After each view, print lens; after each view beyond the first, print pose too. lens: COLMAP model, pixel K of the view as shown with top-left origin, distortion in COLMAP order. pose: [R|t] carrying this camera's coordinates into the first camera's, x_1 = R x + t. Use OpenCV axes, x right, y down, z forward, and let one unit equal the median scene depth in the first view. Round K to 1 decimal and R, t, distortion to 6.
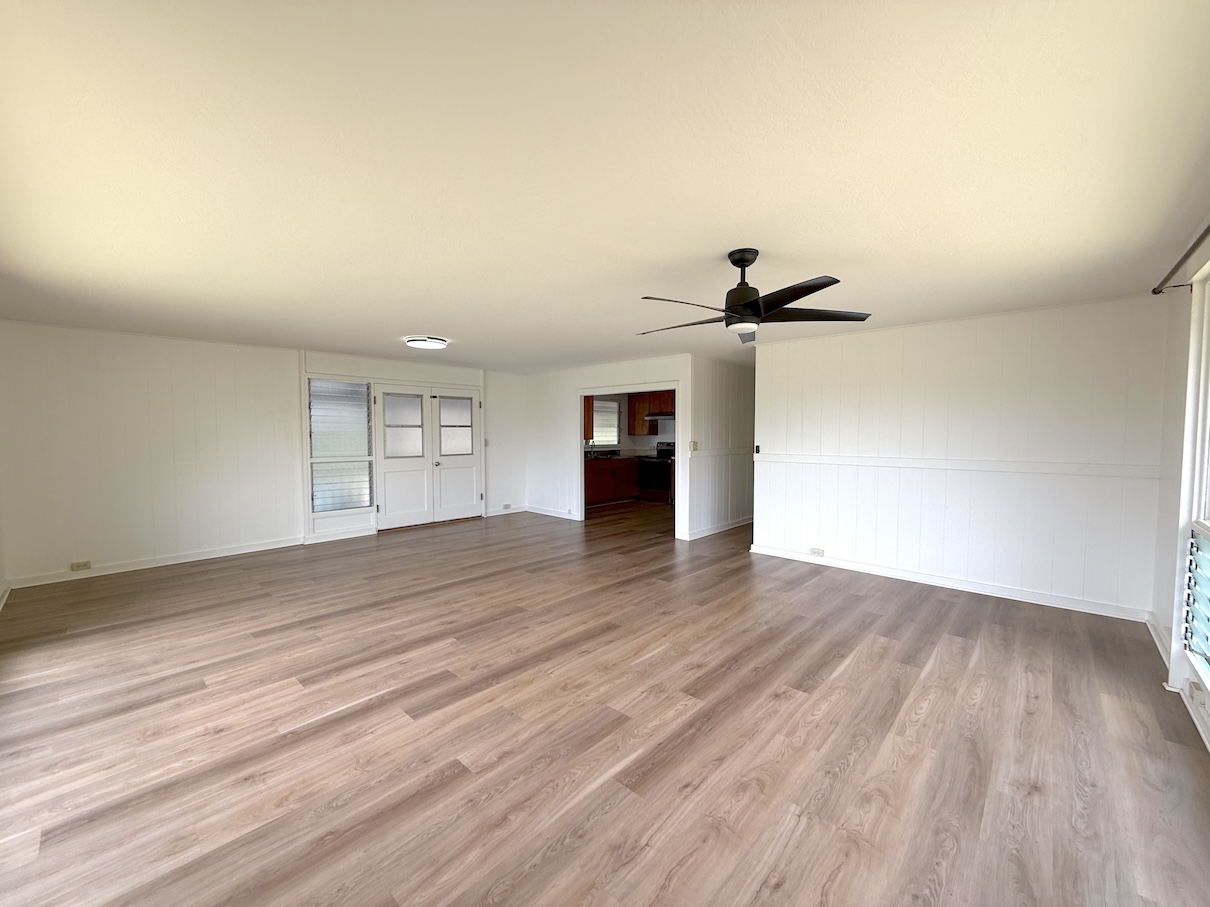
lens RADIAL K [[484.4, 0, 605.2], [0, 484.4, 452.5], [0, 0, 1]] dist [-0.000820, -0.000130]
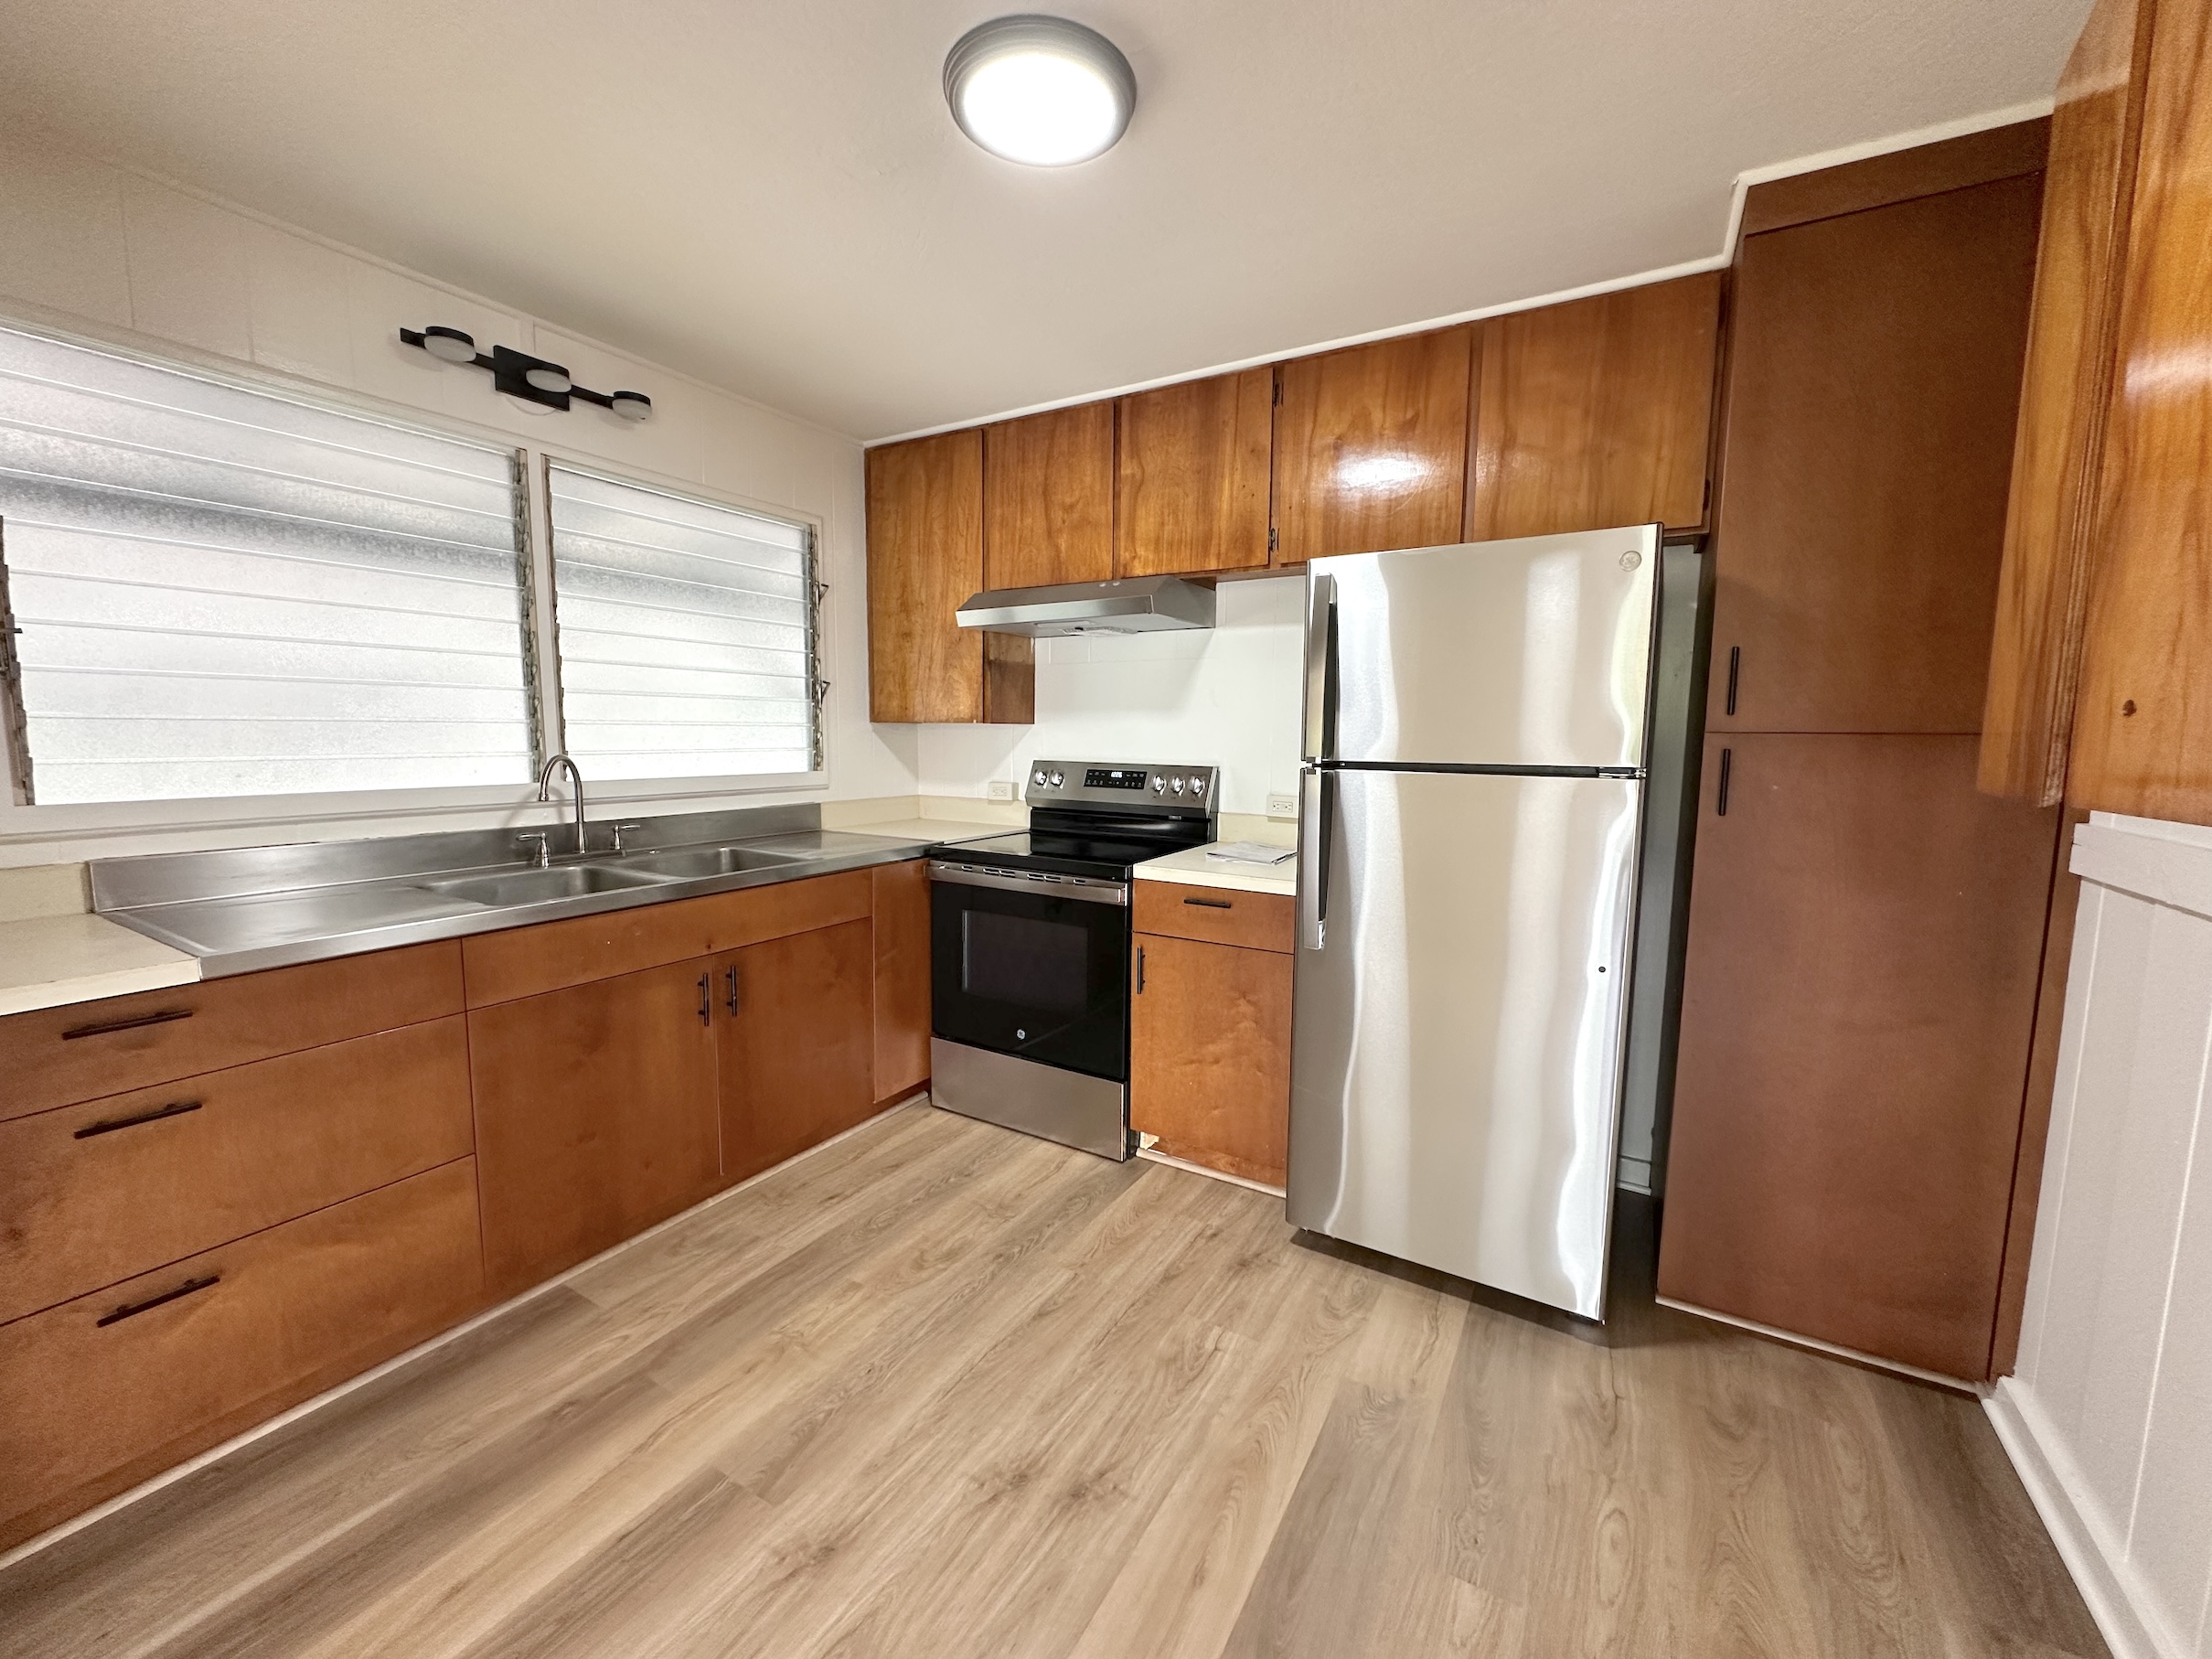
lens RADIAL K [[878.3, 0, 1034.5], [0, 878.3, 820.7], [0, 0, 1]] dist [0.013932, -0.000142]
pose [[0.988572, -0.011197, 0.150335, 0.077645], [0.001442, 0.997894, 0.064844, -0.026551], [-0.150745, -0.063886, 0.986506, 0.873890]]
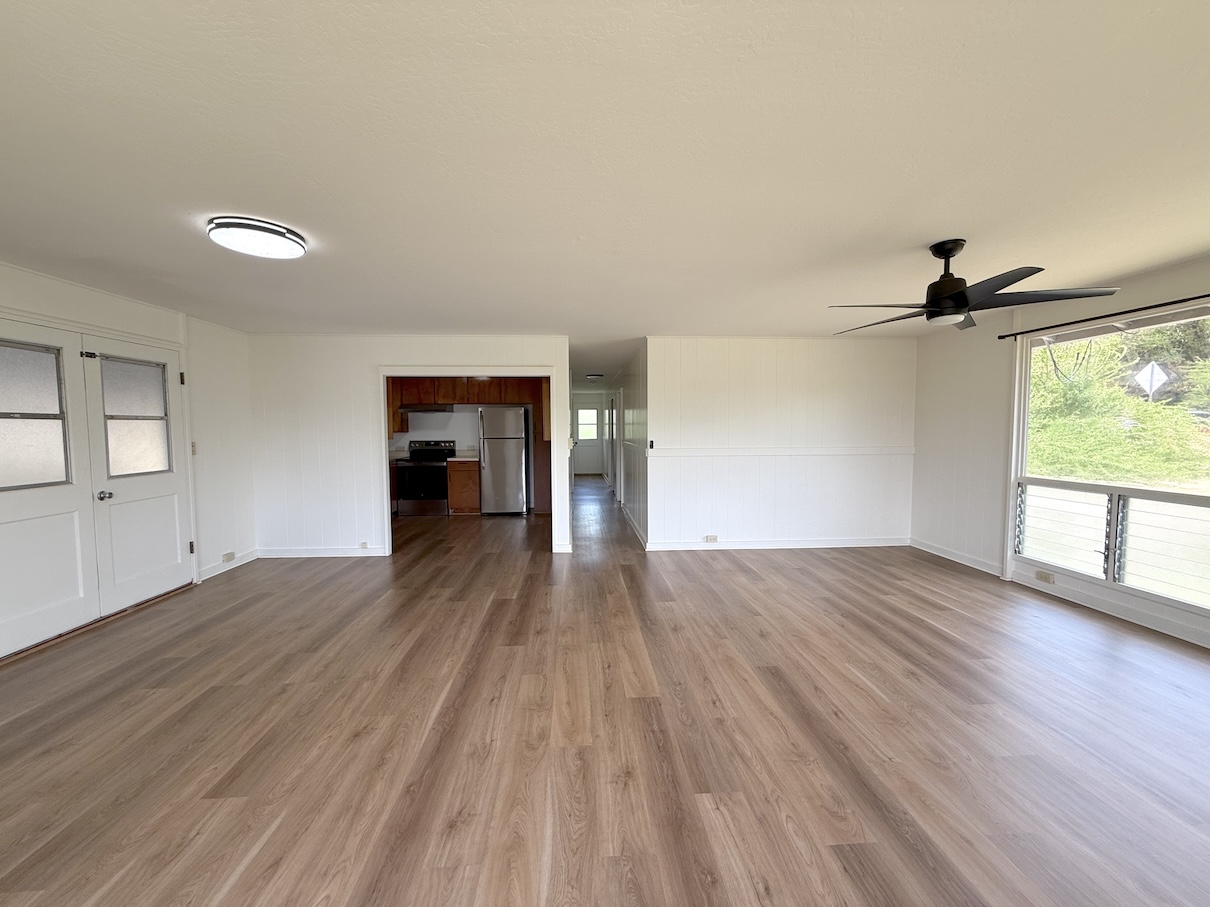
lens RADIAL K [[484.4, 0, 597.8], [0, 484.4, 455.6], [0, 0, 1]] dist [-0.000820, -0.000130]
pose [[0.691941, -0.045343, 0.720529, -0.329585], [0.035801, 0.998953, 0.028484, -0.011553], [-0.721066, 0.006086, 0.692840, 0.292661]]
